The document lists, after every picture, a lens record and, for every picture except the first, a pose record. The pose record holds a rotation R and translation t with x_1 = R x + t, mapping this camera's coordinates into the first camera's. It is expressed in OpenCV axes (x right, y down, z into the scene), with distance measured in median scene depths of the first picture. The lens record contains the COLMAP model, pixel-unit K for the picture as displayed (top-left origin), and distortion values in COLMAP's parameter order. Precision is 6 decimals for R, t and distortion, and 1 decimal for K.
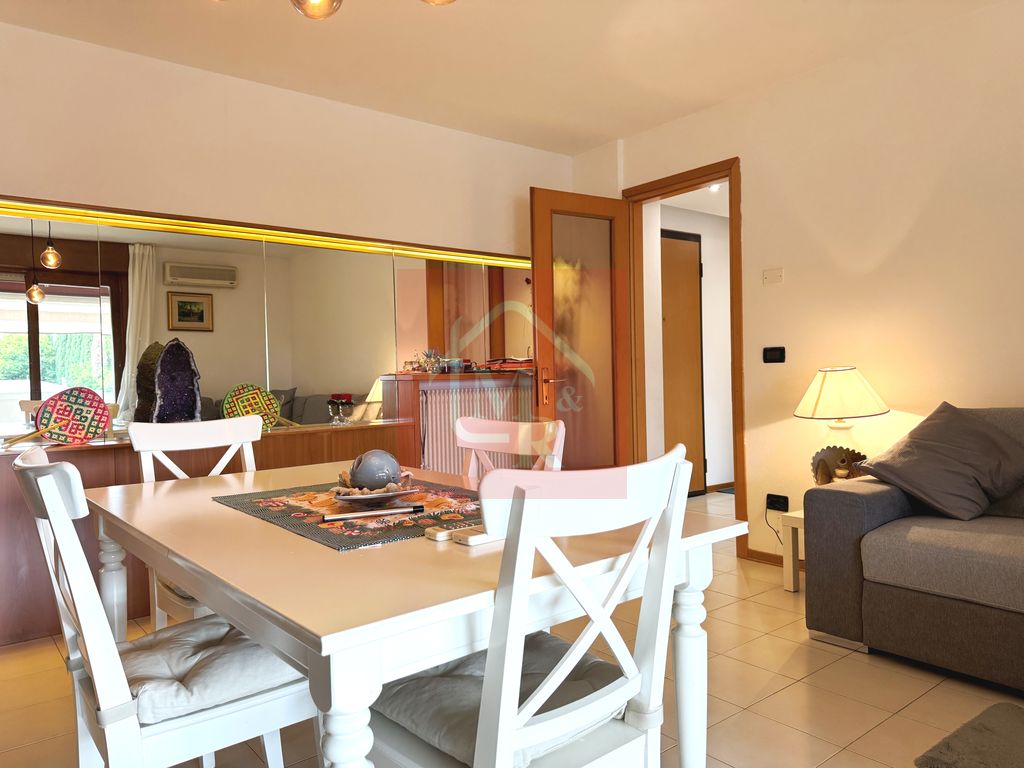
lens RADIAL K [[720.1, 0, 515.8], [0, 720.1, 380.5], [0, 0, 1]] dist [0.093256, -0.162784]
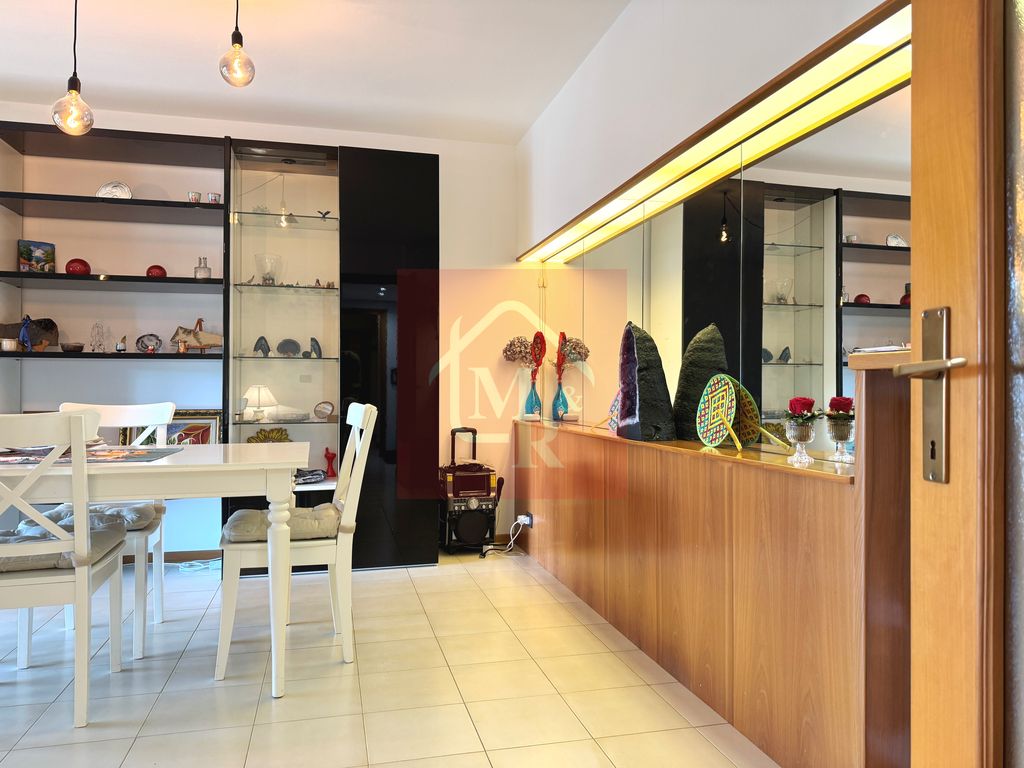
lens RADIAL K [[718.4, 0, 510.4], [0, 718.4, 384.2], [0, 0, 1]] dist [0.060162, -0.062683]
pose [[-0.423110, 0.015544, -0.905945, 0.328467], [-0.000561, 0.999848, 0.017417, 0.000665], [0.906078, 0.007877, -0.423037, 1.109649]]
